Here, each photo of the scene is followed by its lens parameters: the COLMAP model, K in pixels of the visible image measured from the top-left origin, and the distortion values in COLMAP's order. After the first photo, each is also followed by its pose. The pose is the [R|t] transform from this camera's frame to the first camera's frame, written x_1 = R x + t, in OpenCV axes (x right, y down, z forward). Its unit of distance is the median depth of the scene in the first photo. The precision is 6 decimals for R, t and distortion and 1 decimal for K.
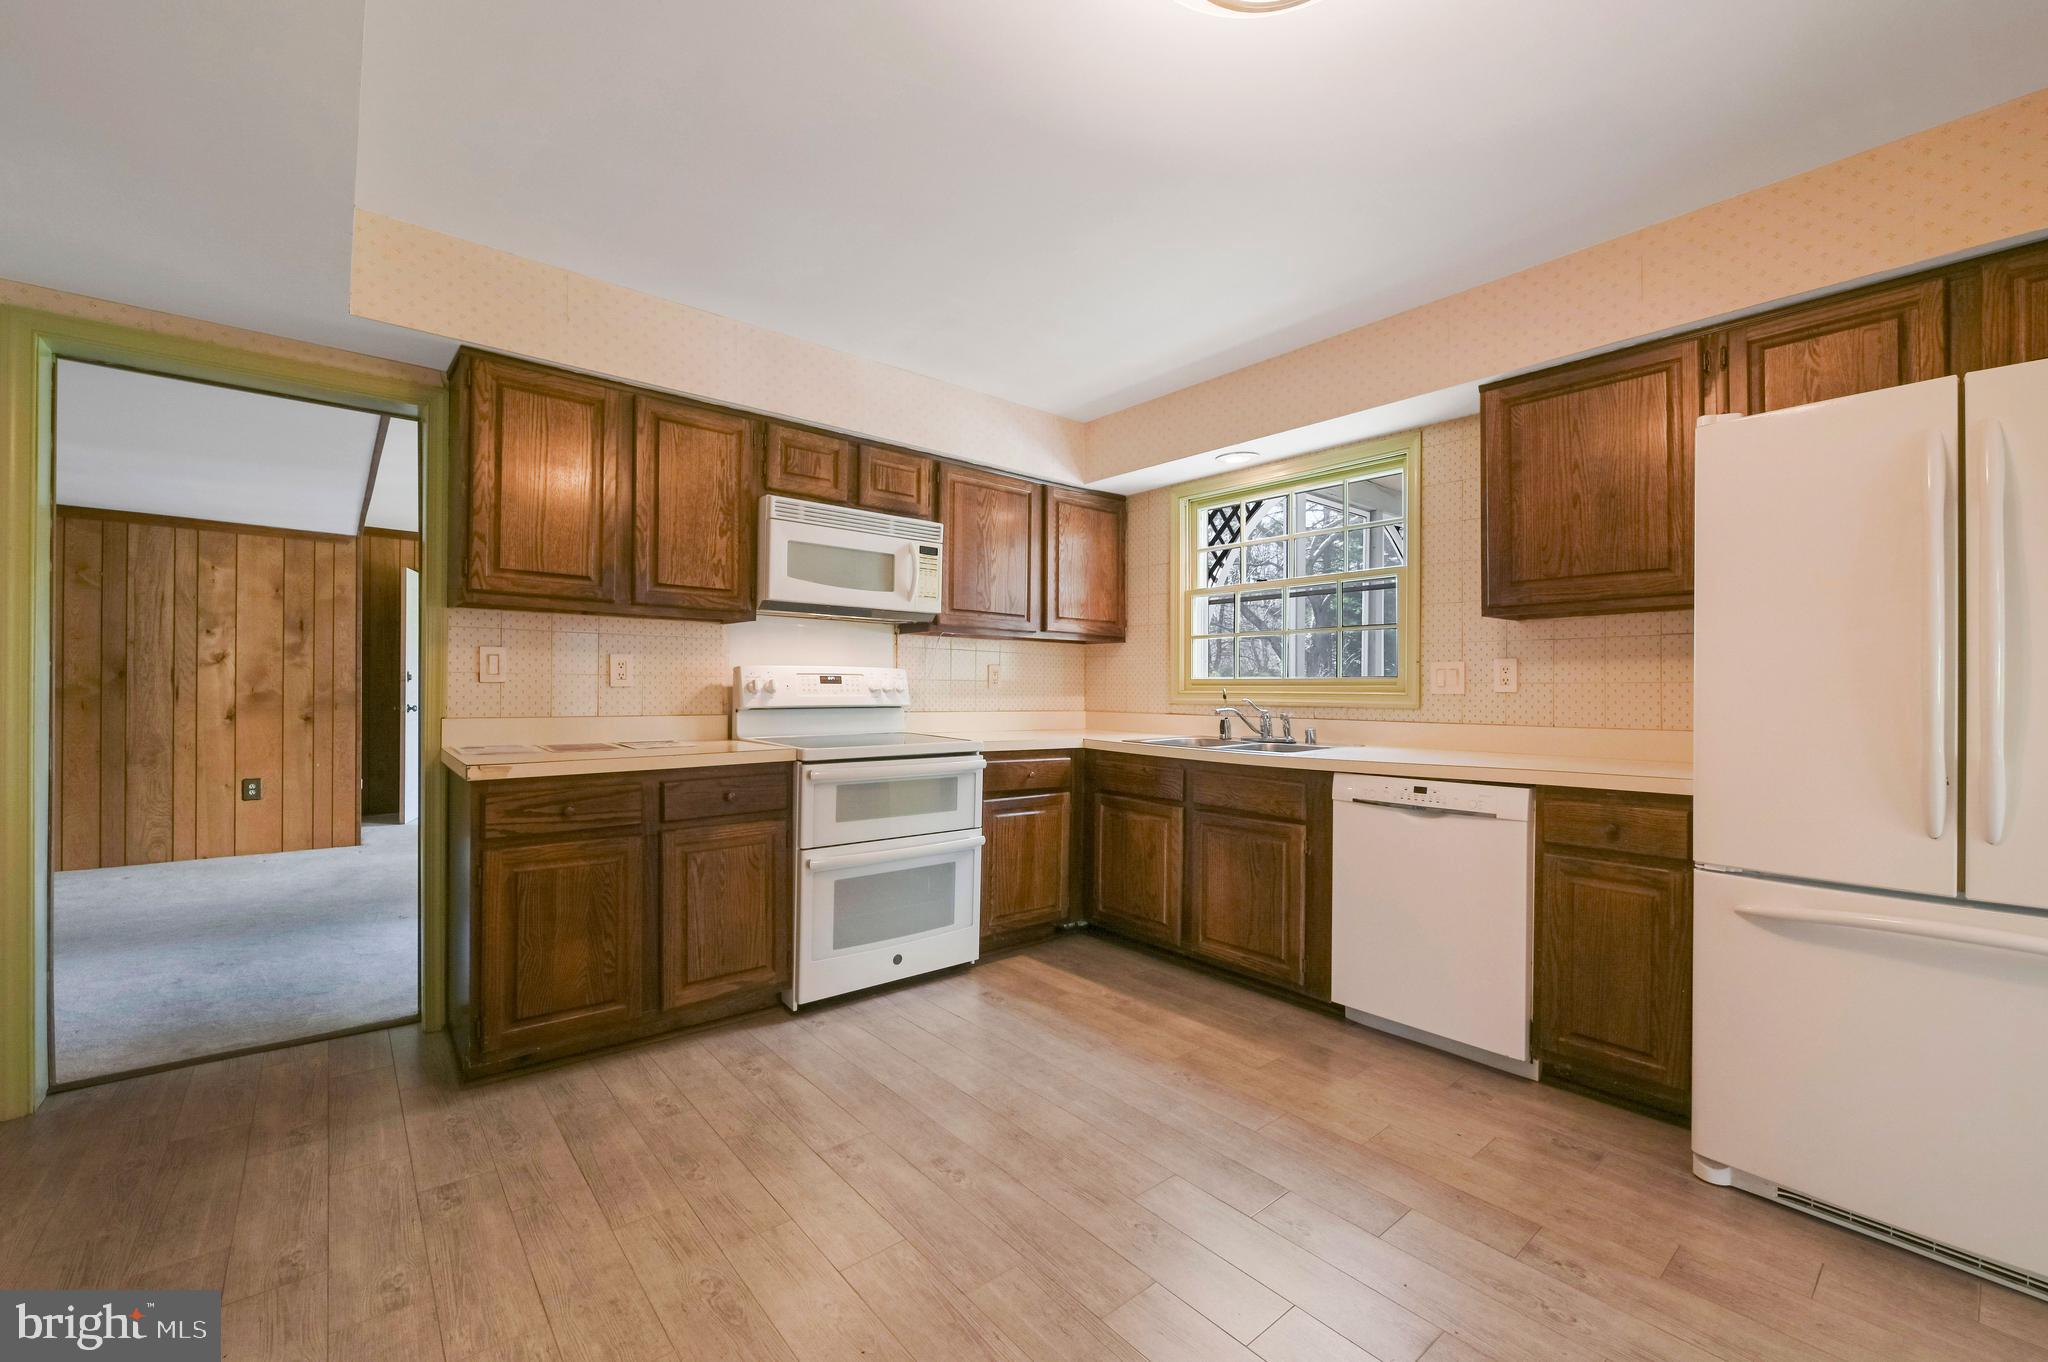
lens RADIAL K [[834.3, 0, 1026.4], [0, 834.3, 683.4], [0, 0, 1]] dist [-0.008015, -0.000516]
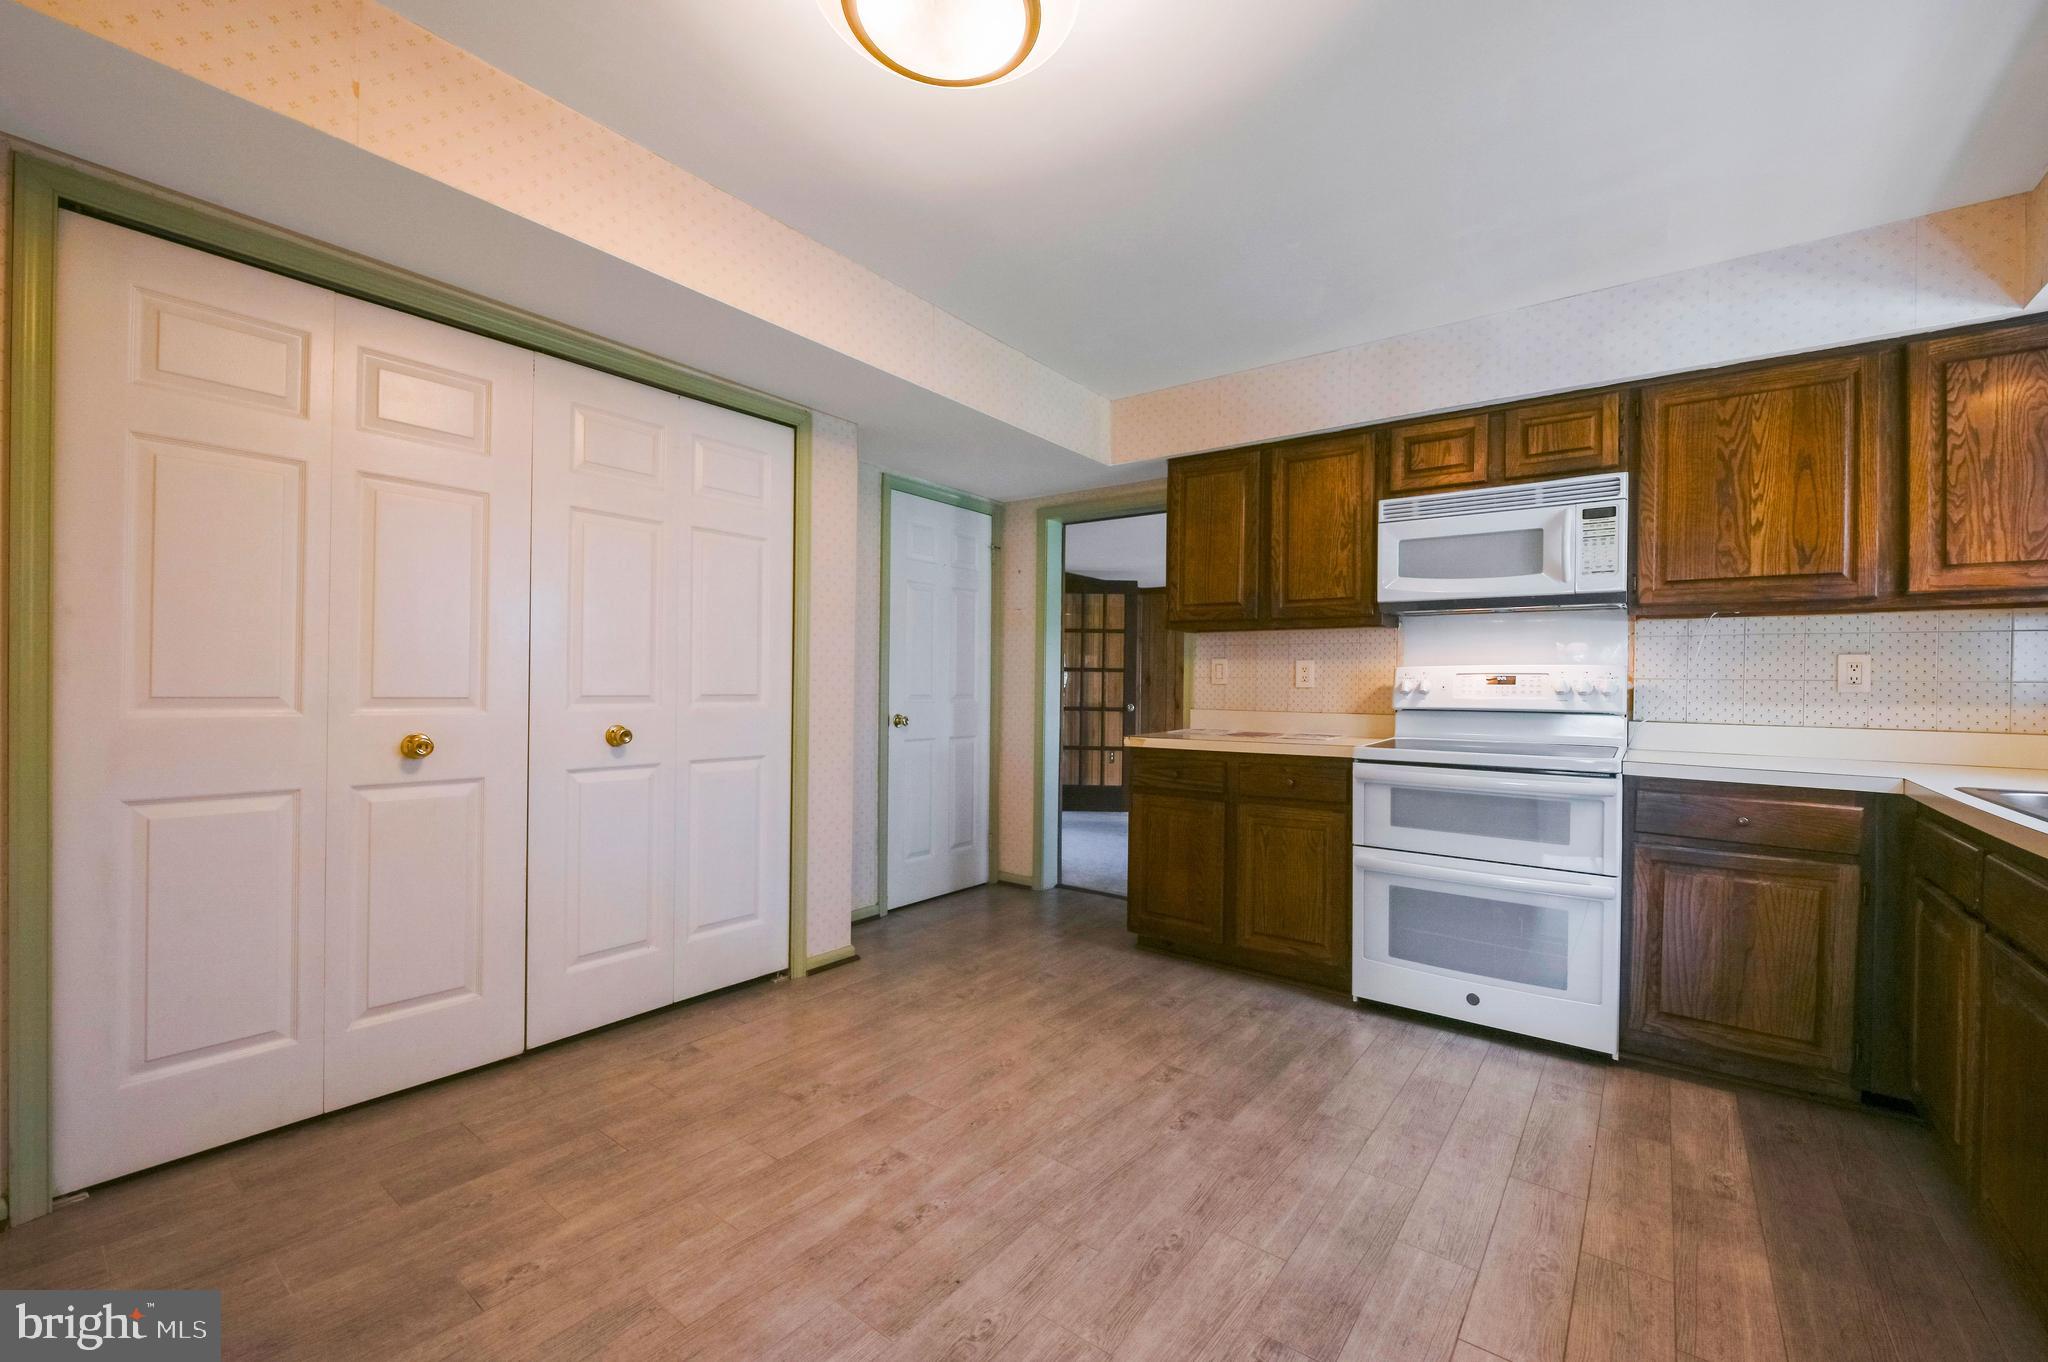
lens RADIAL K [[834.3, 0, 1024.8], [0, 834.3, 685.6], [0, 0, 1]] dist [-0.008015, -0.000516]
pose [[0.205599, -0.006476, -0.978615, 0.617549], [-0.004622, 0.999961, -0.007588, 0.011911], [0.978625, 0.006083, 0.205561, 0.369584]]
